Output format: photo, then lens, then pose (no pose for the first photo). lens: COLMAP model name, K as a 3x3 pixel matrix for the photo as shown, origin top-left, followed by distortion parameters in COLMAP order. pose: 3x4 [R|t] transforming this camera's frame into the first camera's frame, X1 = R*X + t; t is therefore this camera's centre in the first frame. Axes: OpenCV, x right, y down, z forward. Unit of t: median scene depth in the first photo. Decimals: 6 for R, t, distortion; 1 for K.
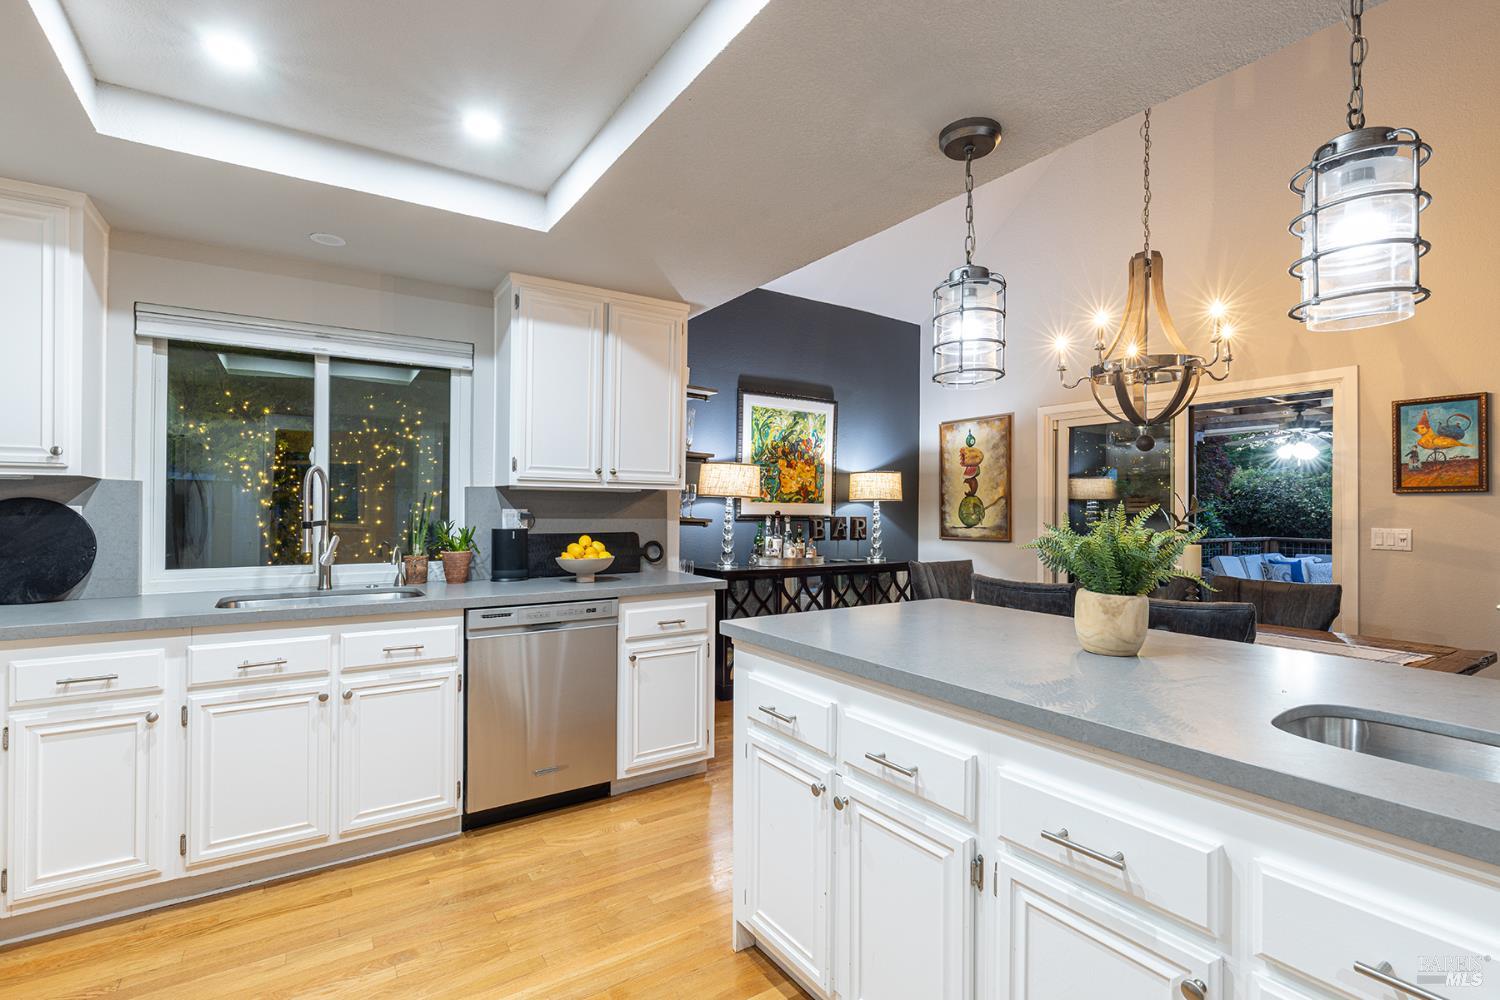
lens RADIAL K [[696.9, 0, 750.0], [0, 696.9, 500.0], [0, 0, 1]] dist [0.000740, 0.000544]
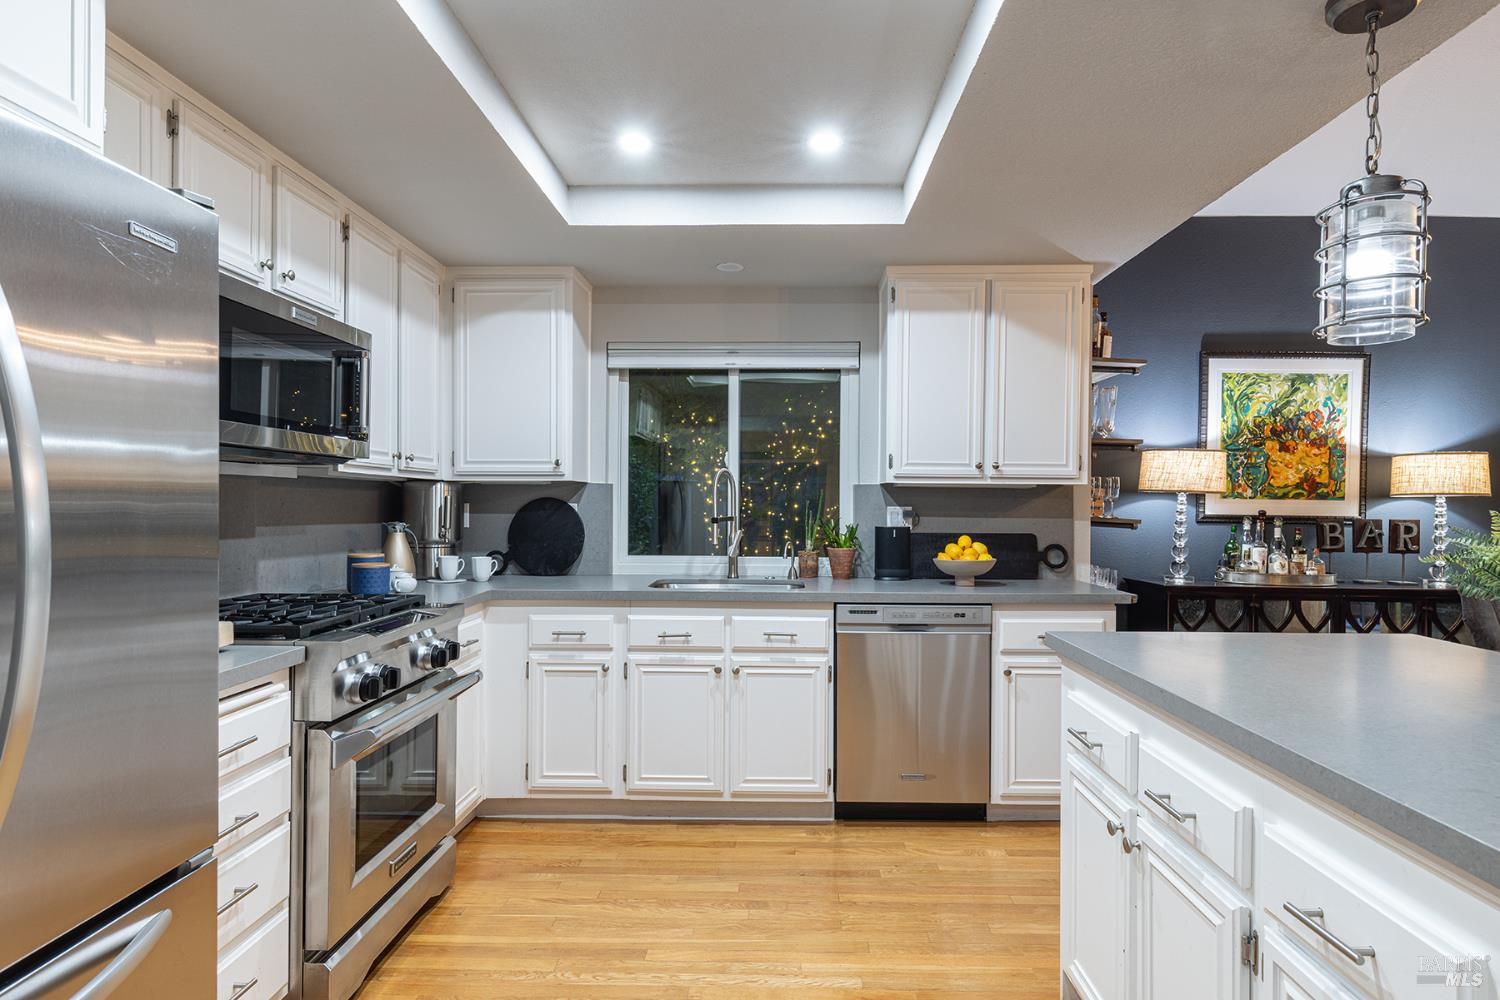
lens RADIAL K [[833.0, 0, 767.5], [0, 833.0, 496.8], [0, 0, 1]] dist [0.015008, 0.000461]
pose [[0.817148, -0.005115, -0.576405, 0.208292], [0.005121, 0.999986, -0.001613, -0.000117], [0.576405, -0.001633, 0.817162, -0.063373]]
